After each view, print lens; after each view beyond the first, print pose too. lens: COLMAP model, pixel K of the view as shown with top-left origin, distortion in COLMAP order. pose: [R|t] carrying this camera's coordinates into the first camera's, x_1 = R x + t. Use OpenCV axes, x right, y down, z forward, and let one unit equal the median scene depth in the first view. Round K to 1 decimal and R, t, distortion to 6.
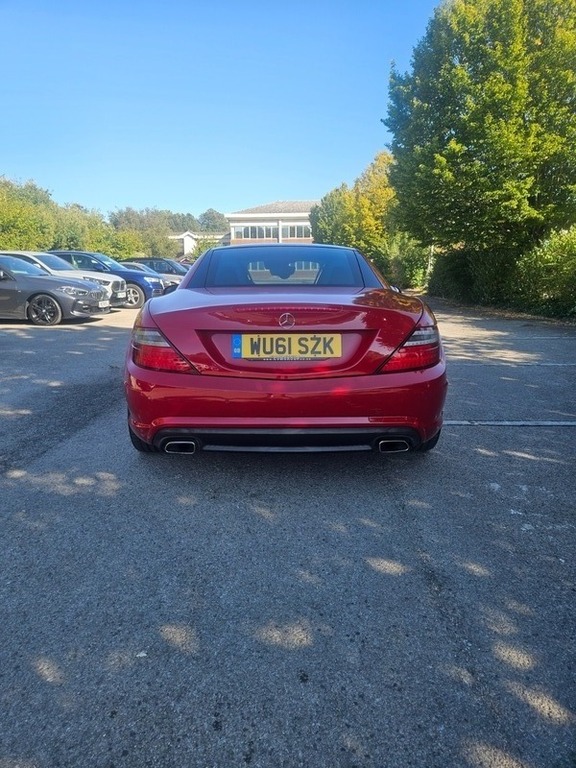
lens RADIAL K [[497.8, 0, 280.3], [0, 497.8, 382.7], [0, 0, 1]] dist [0.102158, -0.108282]
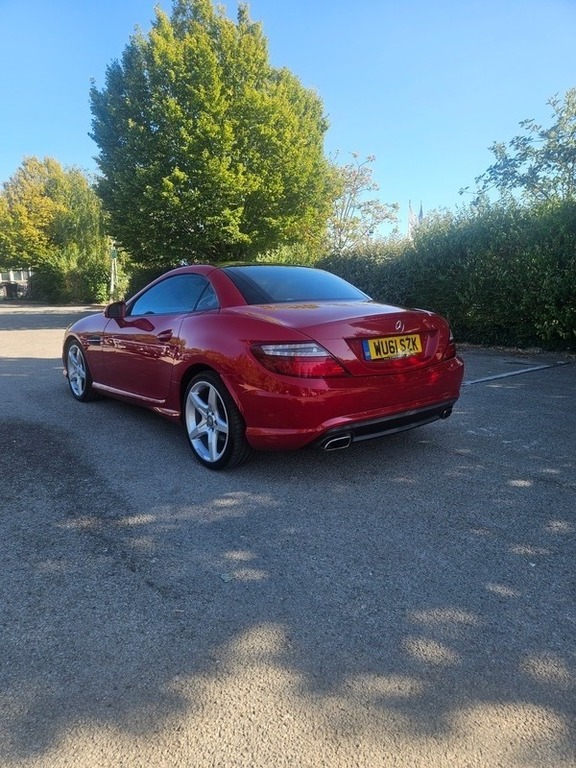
lens RADIAL K [[497.8, 0, 280.3], [0, 497.8, 382.7], [0, 0, 1]] dist [0.102158, -0.108282]
pose [[0.783852, -0.121423, 0.608961, -0.202637], [0.138056, 0.990228, 0.019740, -0.009801], [-0.605407, 0.068598, 0.792955, 0.036653]]
